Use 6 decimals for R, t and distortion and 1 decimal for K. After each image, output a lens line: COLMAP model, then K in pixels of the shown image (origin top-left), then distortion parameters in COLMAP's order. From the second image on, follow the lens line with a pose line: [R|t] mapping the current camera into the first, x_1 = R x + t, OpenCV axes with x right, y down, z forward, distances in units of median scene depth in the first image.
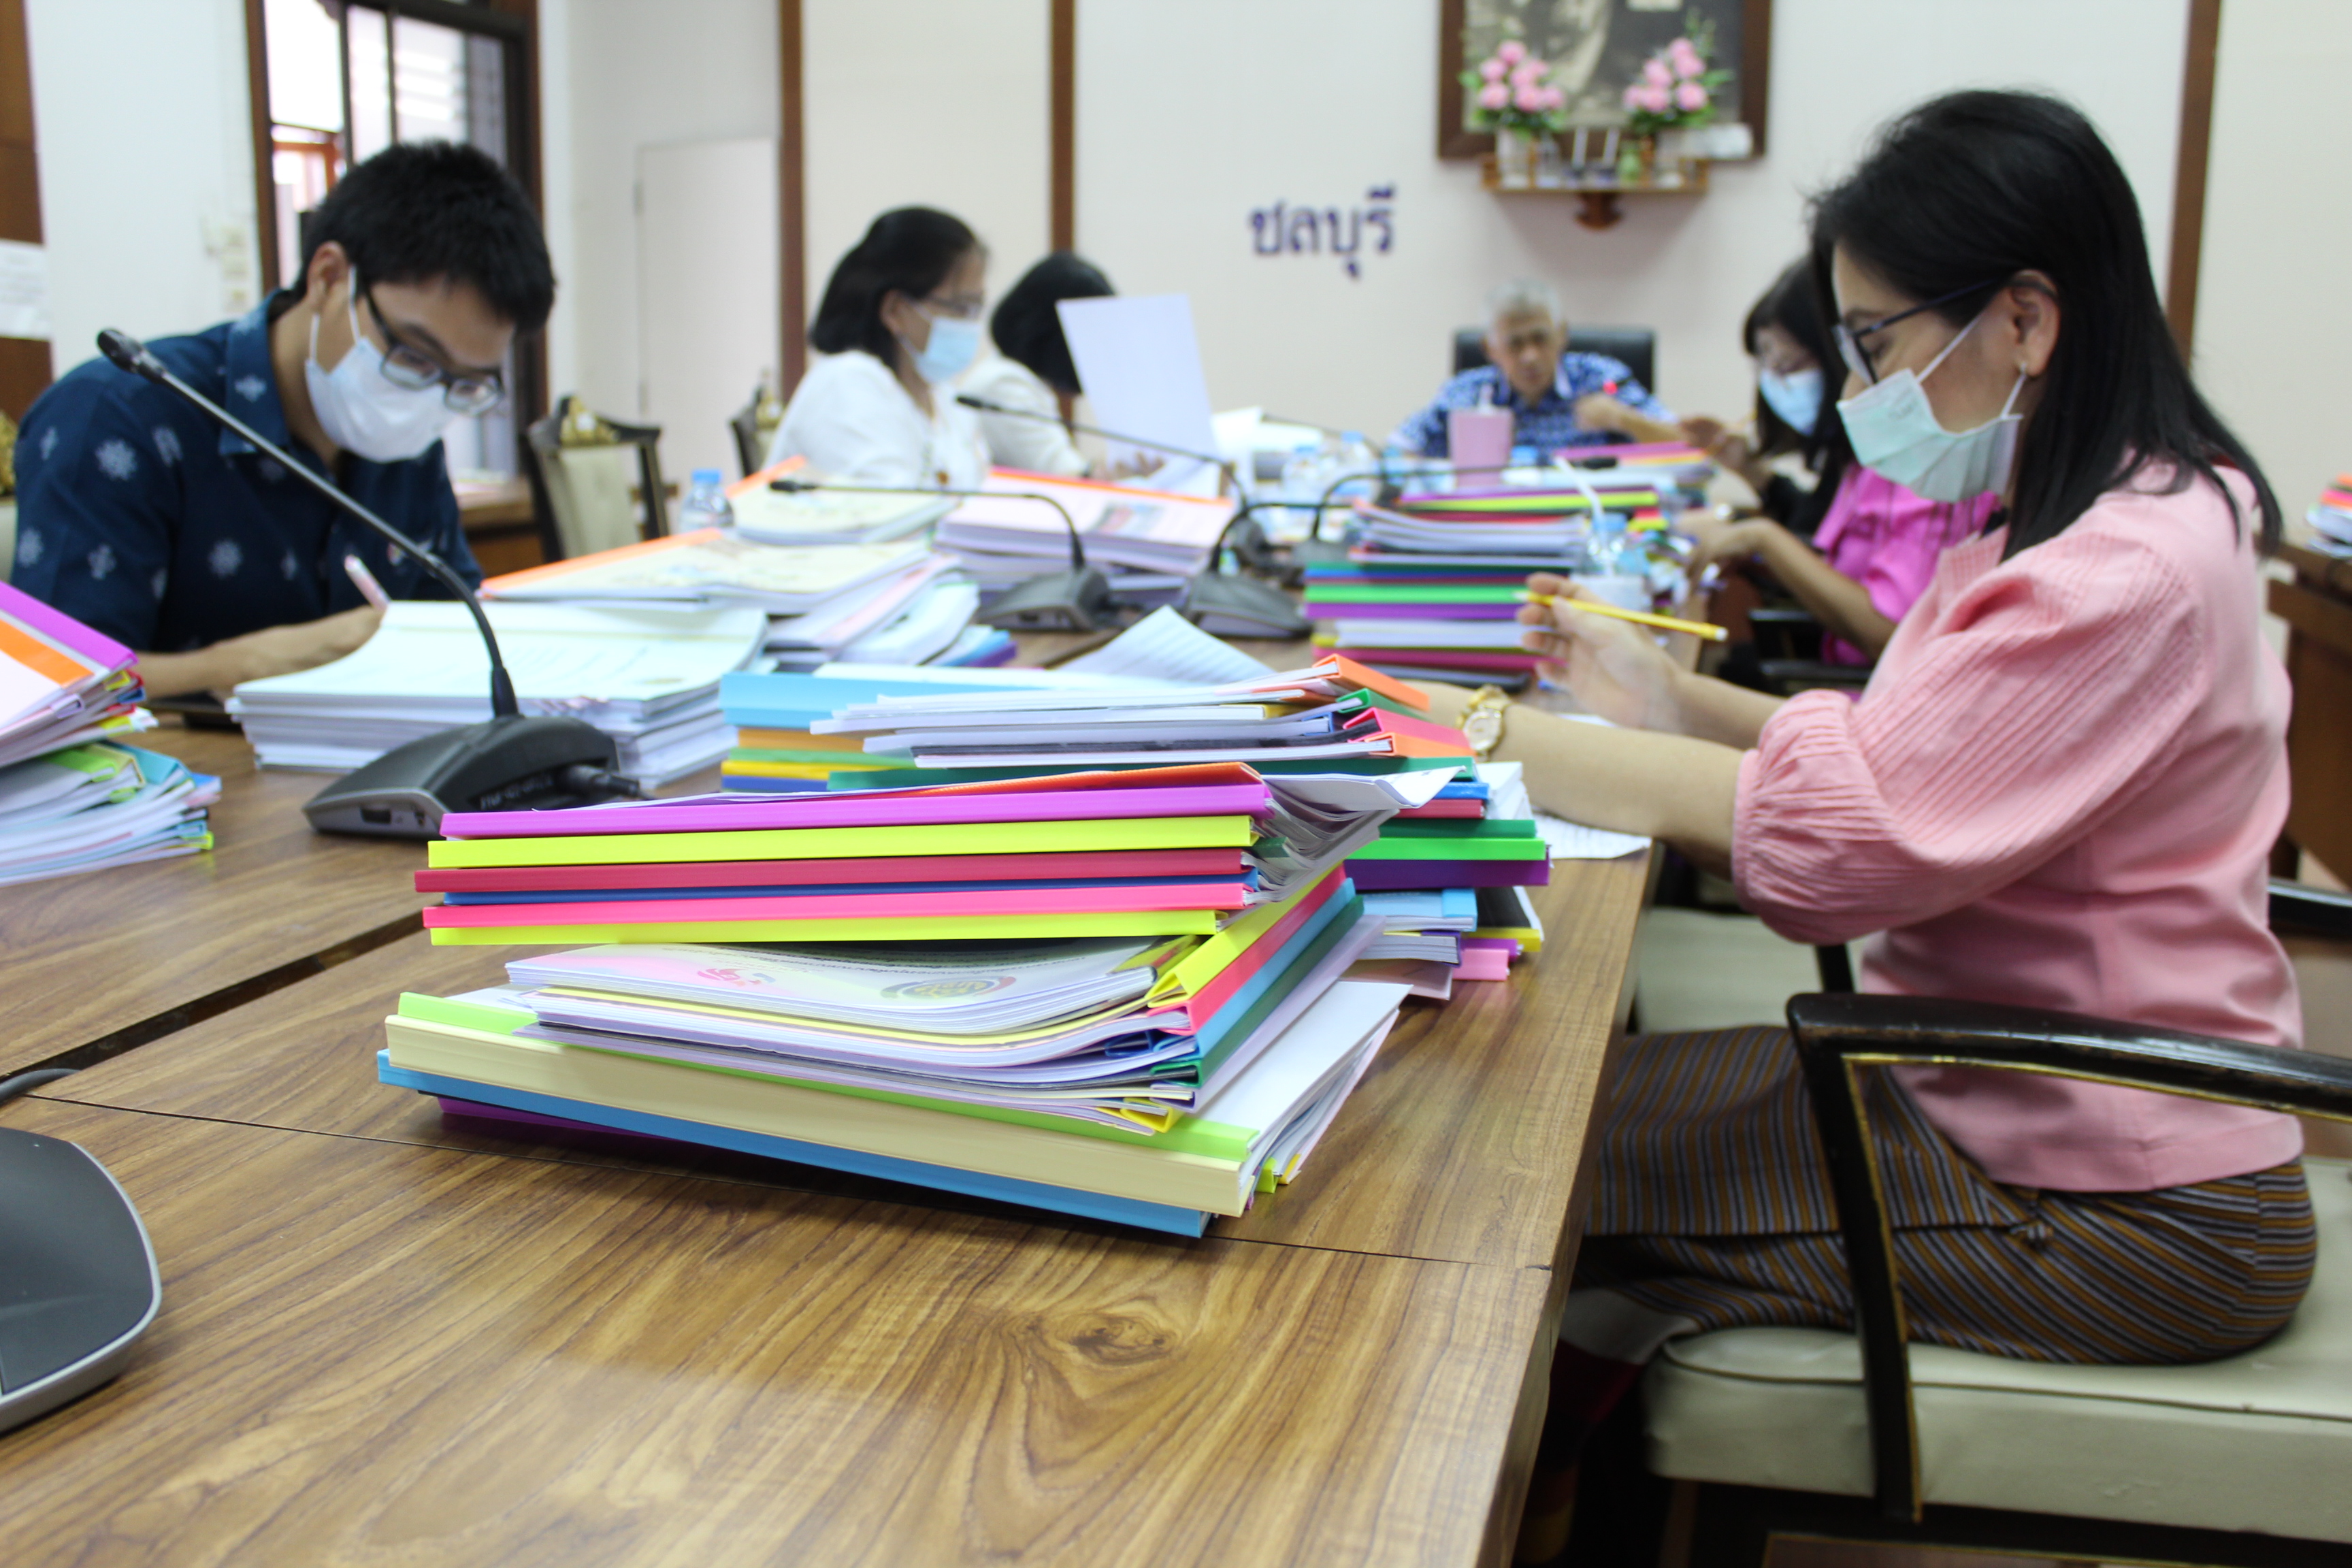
lens RADIAL K [[2238.8, 0, 1176.0], [0, 2238.8, 784.0], [0, 0, 1]] dist [-0.053441, -0.002000]
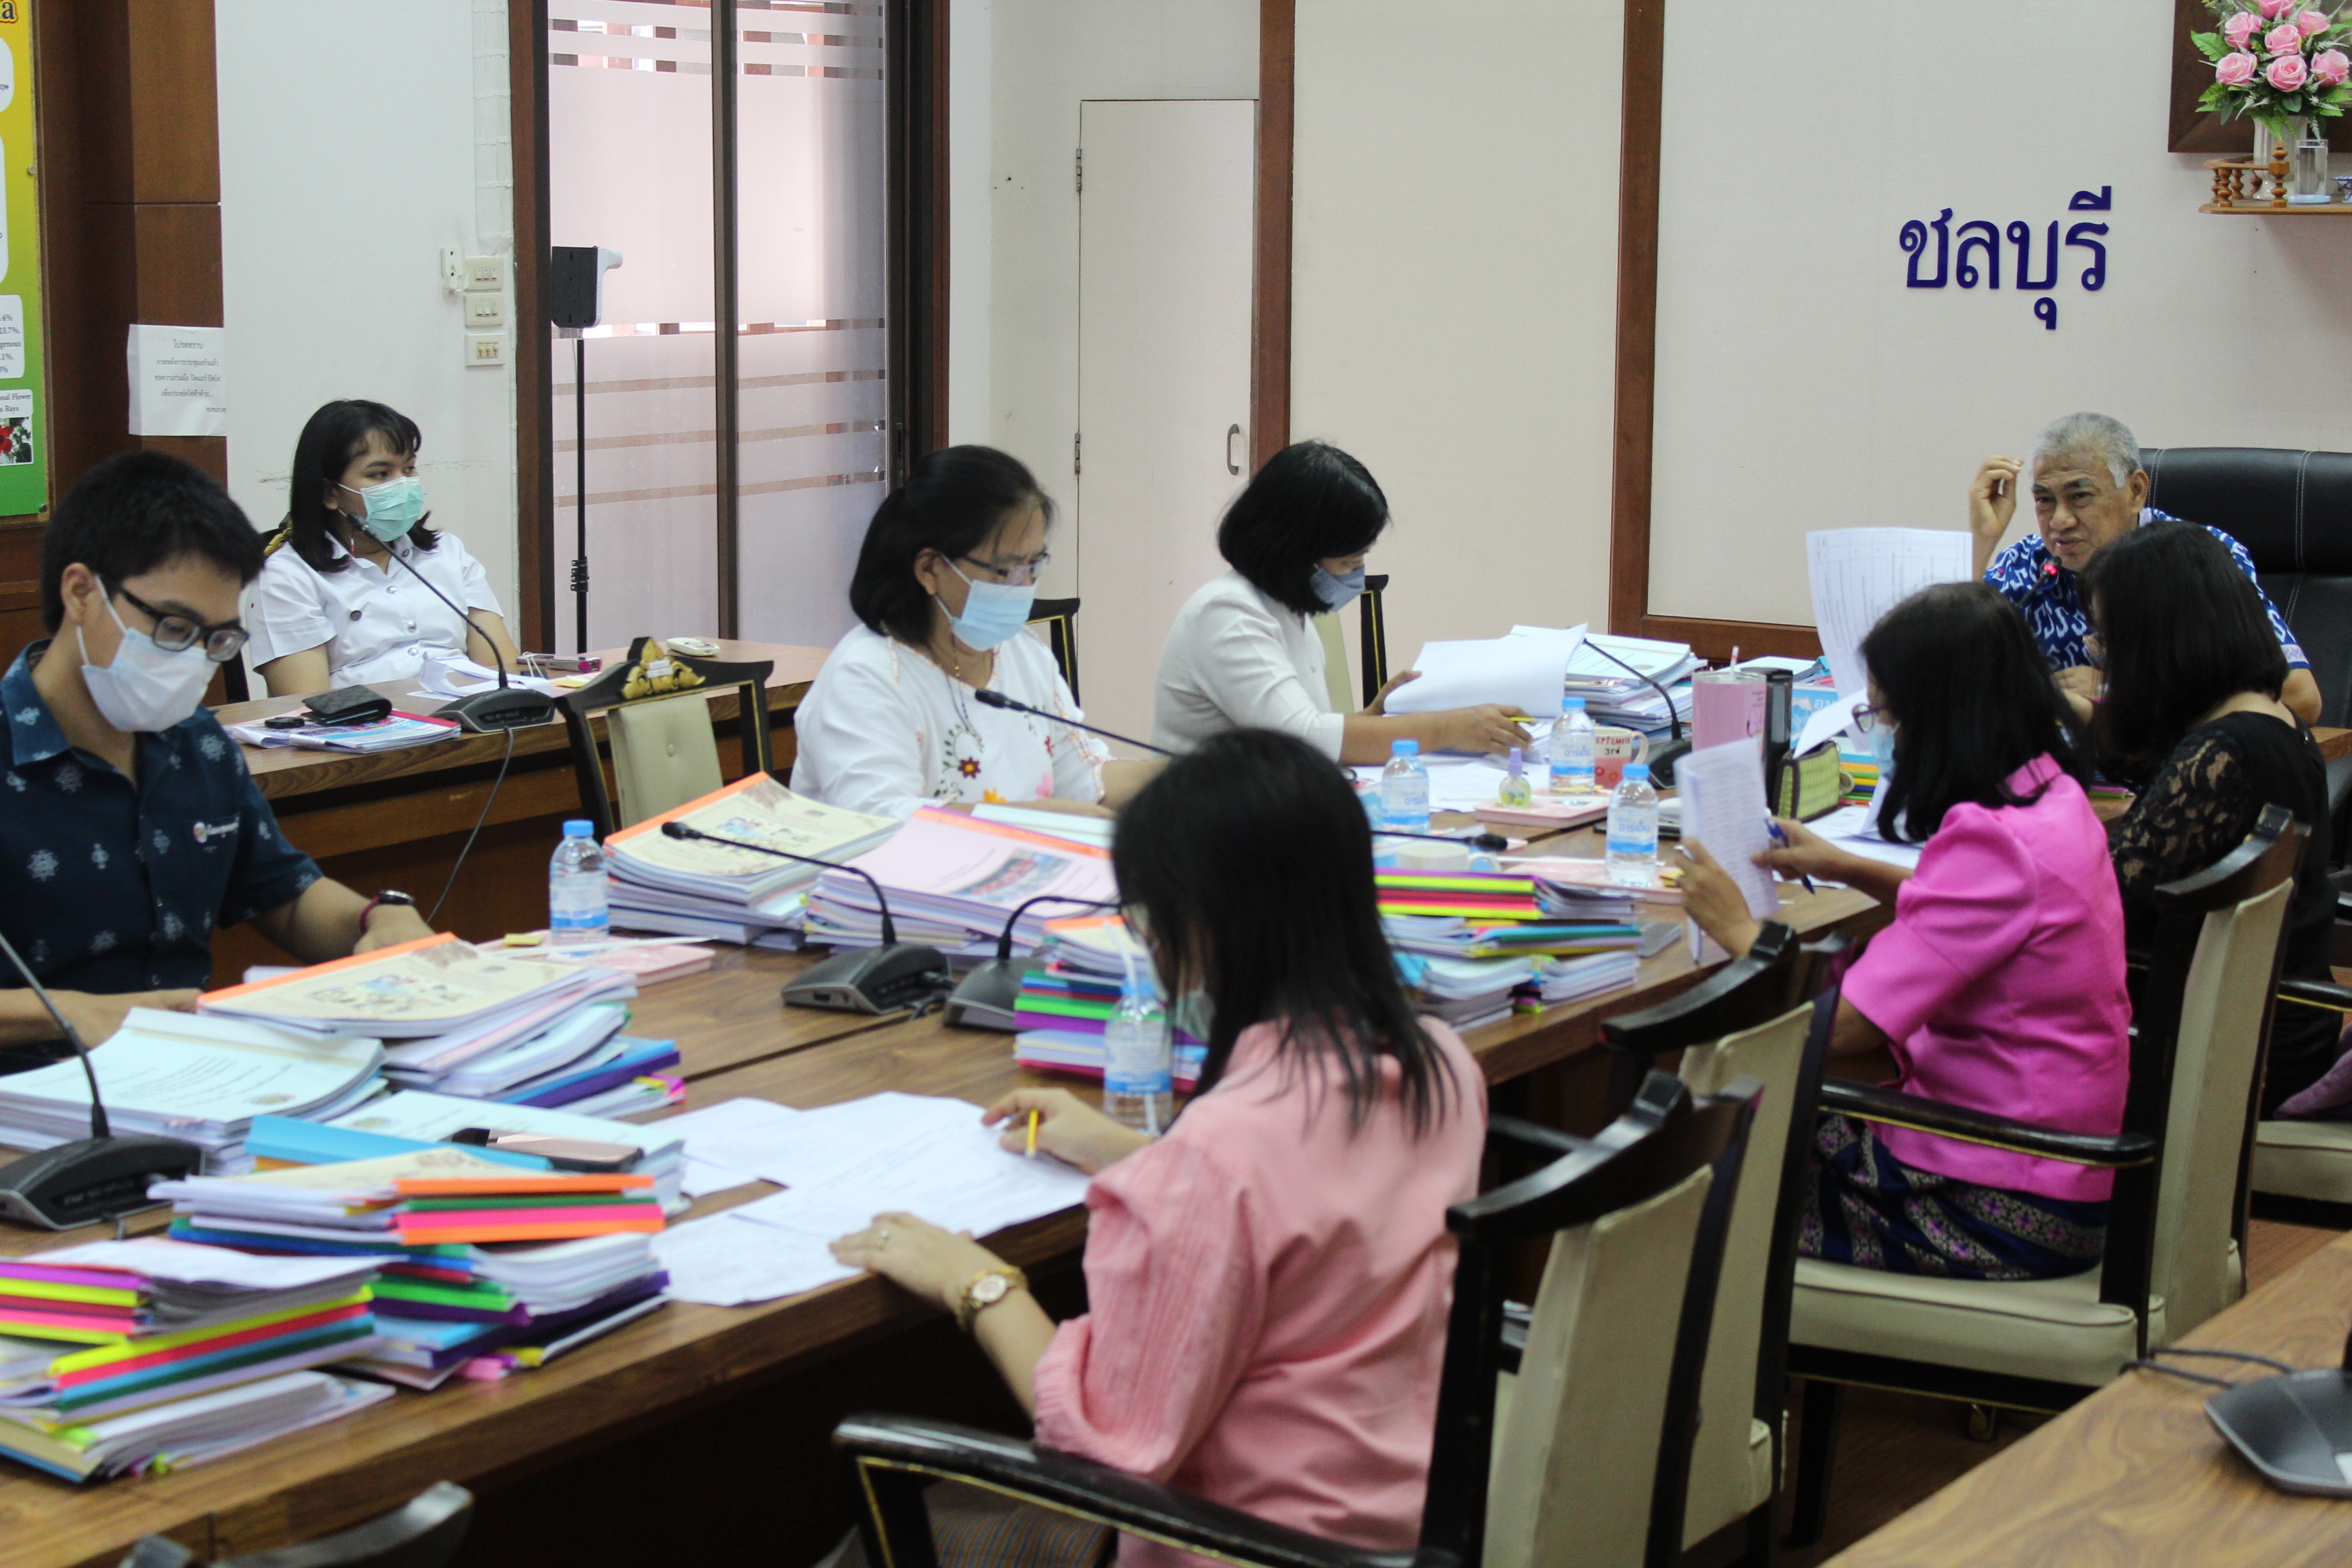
lens RADIAL K [[4097.7, 0, 1176.0], [0, 4097.7, 784.0], [0, 0, 1]] dist [0.028844, 0.125357]
pose [[0.953858, 0.044233, -0.296981, 0.412225], [-0.056107, 0.997925, -0.031575, -0.077745], [0.294968, 0.046781, 0.954361, -0.480470]]
